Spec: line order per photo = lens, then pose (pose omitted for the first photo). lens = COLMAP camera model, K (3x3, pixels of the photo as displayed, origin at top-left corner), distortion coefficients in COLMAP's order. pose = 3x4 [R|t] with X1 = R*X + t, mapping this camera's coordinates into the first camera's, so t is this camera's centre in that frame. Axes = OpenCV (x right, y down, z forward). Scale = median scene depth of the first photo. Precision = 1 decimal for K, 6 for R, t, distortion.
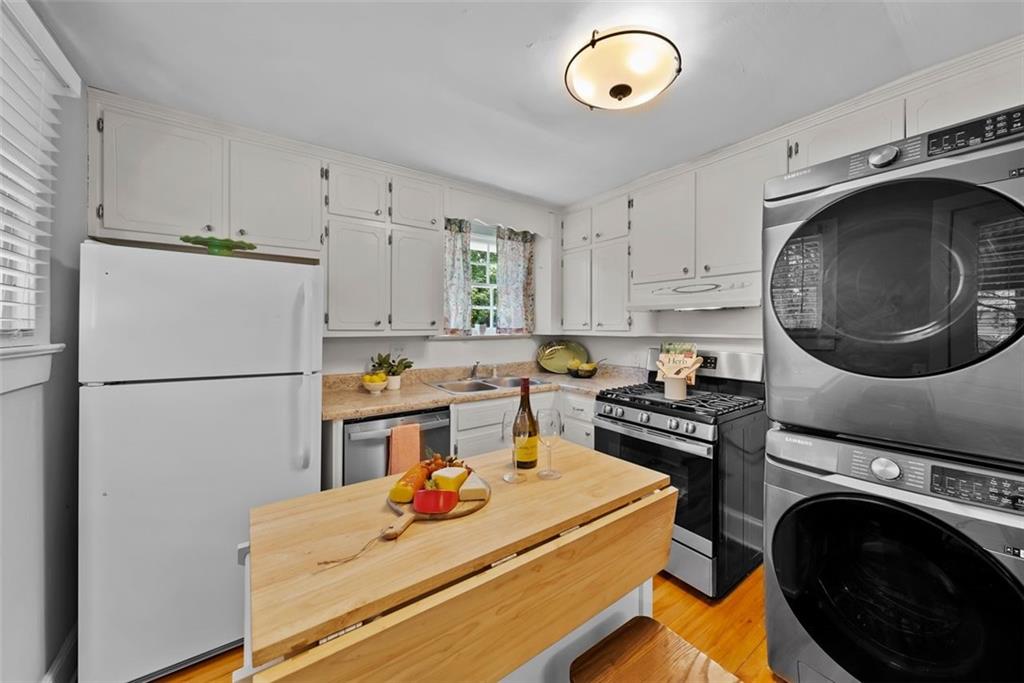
lens RADIAL K [[361.6, 0, 511.5], [0, 361.6, 327.2], [0, 0, 1]] dist [-0.000044, -0.000005]
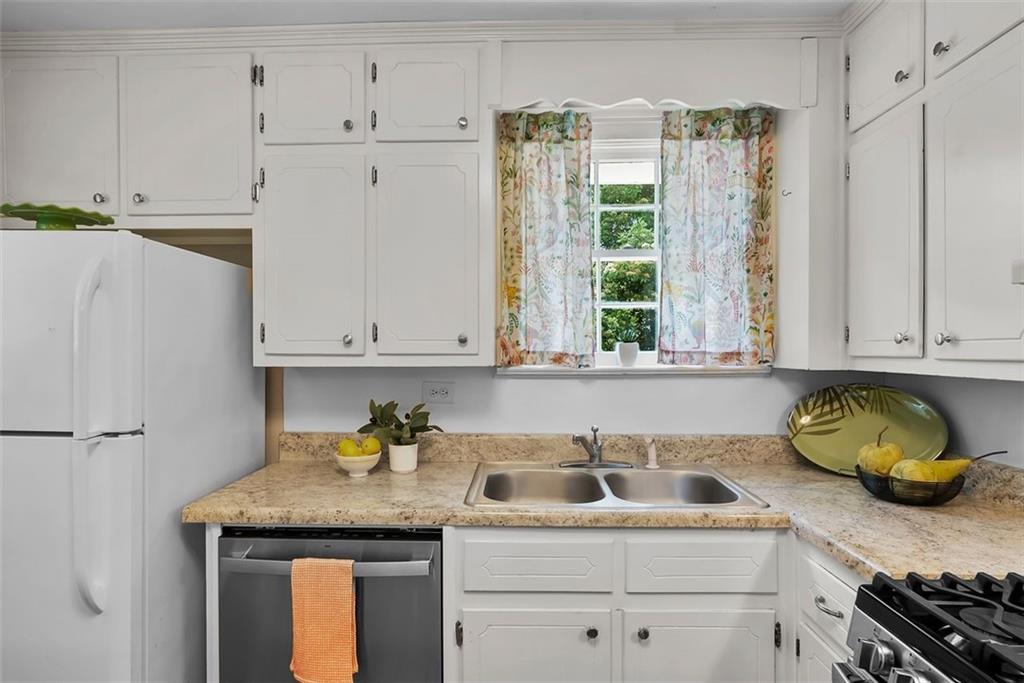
lens RADIAL K [[561.5, 0, 510.6], [0, 561.5, 349.4], [0, 0, 1]] dist [0.003436, 0.000956]
pose [[0.796393, -0.000436, -0.604779, 0.218935], [-0.000420, 0.999999, -0.001273, 0.001112], [0.604779, 0.001268, 0.796392, 0.368784]]
